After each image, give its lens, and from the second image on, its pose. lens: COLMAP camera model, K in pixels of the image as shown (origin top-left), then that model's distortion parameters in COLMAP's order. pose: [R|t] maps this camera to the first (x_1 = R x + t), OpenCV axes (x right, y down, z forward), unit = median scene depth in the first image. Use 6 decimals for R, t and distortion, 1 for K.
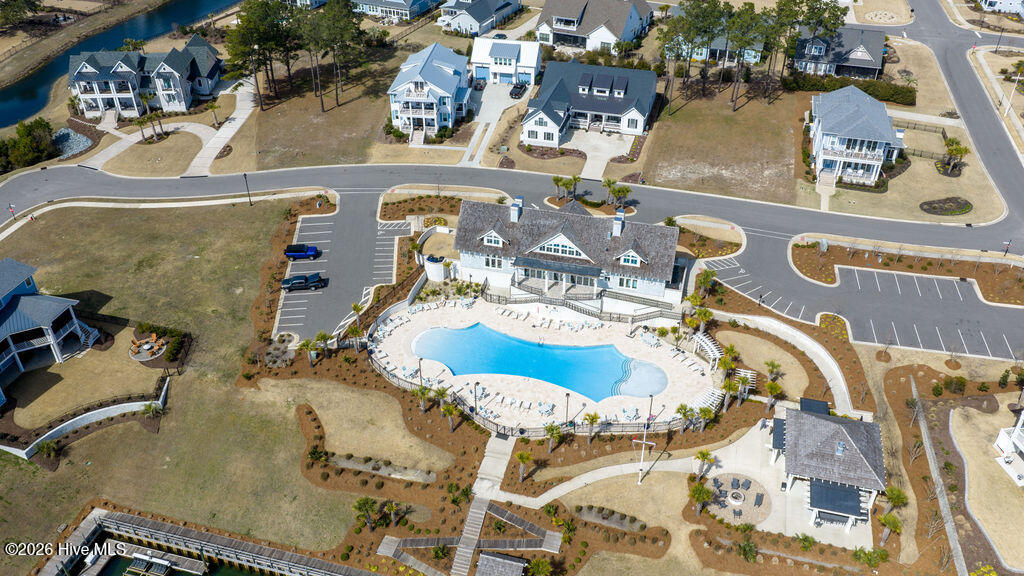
lens RADIAL K [[845.0, 0, 513.3], [0, 845.0, 282.6], [0, 0, 1]] dist [0.007333, -0.002690]
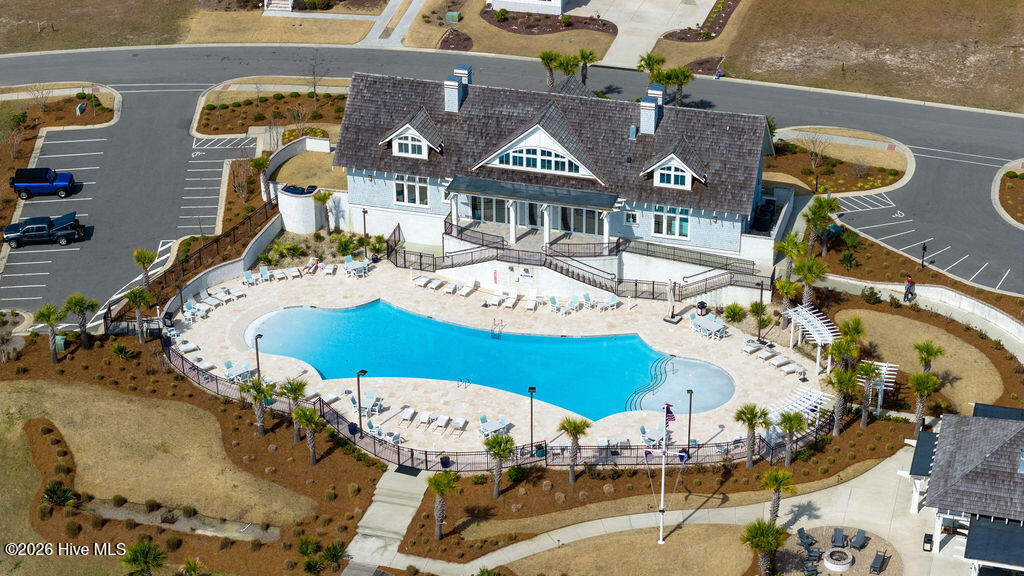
lens RADIAL K [[2054.4, 0, 516.0], [0, 2054.4, 291.4], [0, 0, 1]] dist [-0.198069, 0.000000]
pose [[0.999825, 0.005014, -0.018005, 0.065048], [-0.007009, 0.993622, -0.112543, 0.182542], [0.017326, 0.112650, 0.993484, -0.235317]]
